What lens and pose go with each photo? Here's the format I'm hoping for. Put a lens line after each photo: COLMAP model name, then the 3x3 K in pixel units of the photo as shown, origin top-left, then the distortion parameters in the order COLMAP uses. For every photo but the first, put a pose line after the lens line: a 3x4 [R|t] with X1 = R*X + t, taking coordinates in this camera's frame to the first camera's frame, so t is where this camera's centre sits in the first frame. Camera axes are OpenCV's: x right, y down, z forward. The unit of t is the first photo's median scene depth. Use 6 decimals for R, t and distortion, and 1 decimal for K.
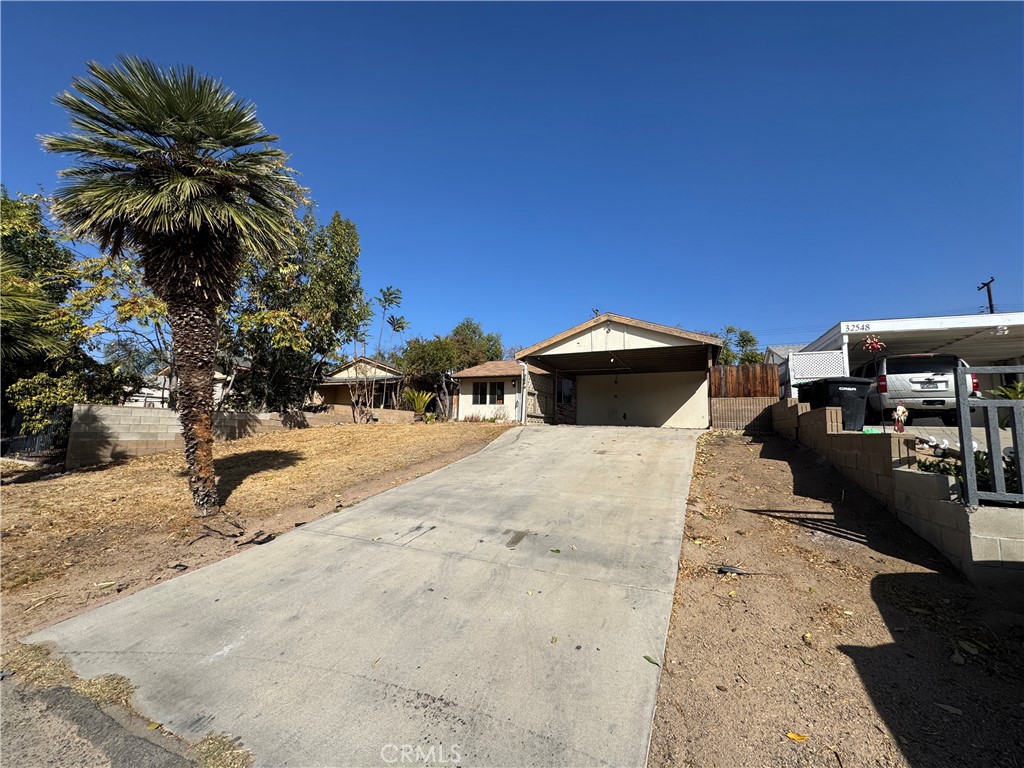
lens RADIAL K [[409.6, 0, 512.0], [0, 409.6, 384.0], [0, 0, 1]] dist [-0.000050, 0.000016]
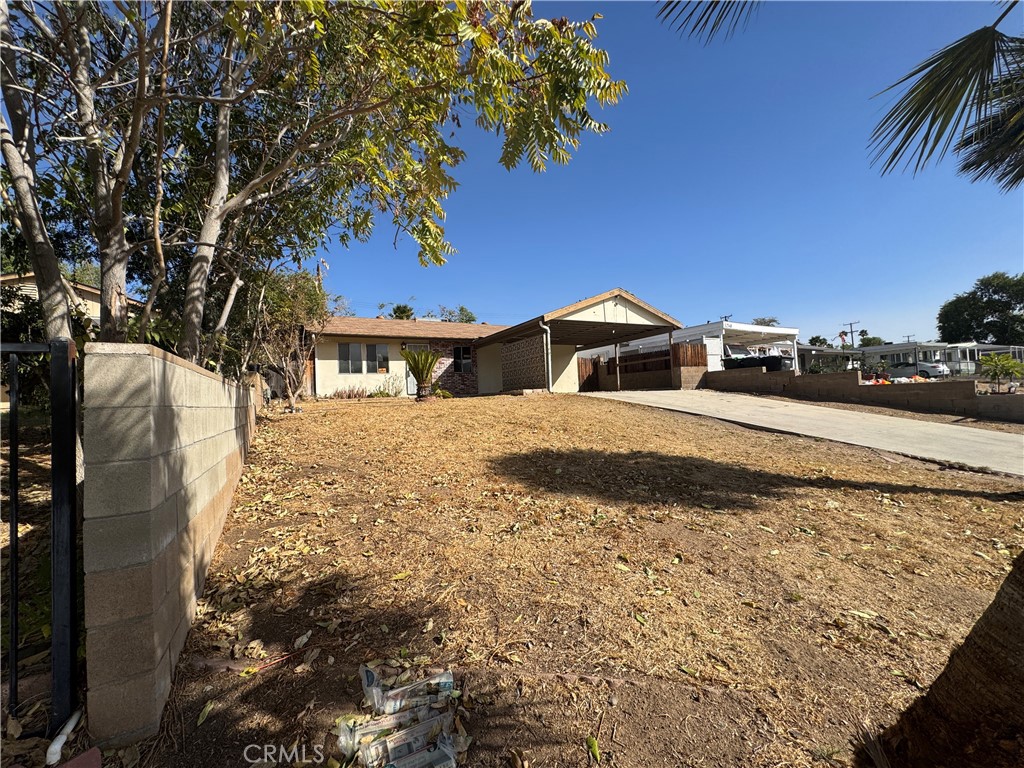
lens RADIAL K [[409.6, 0, 512.0], [0, 409.6, 384.0], [0, 0, 1]] dist [-0.000050, 0.000016]
pose [[0.608671, -0.013941, 0.793300, -0.500659], [-0.033169, 0.998524, 0.042997, 0.028001], [-0.792729, -0.052484, 0.607310, 0.329995]]
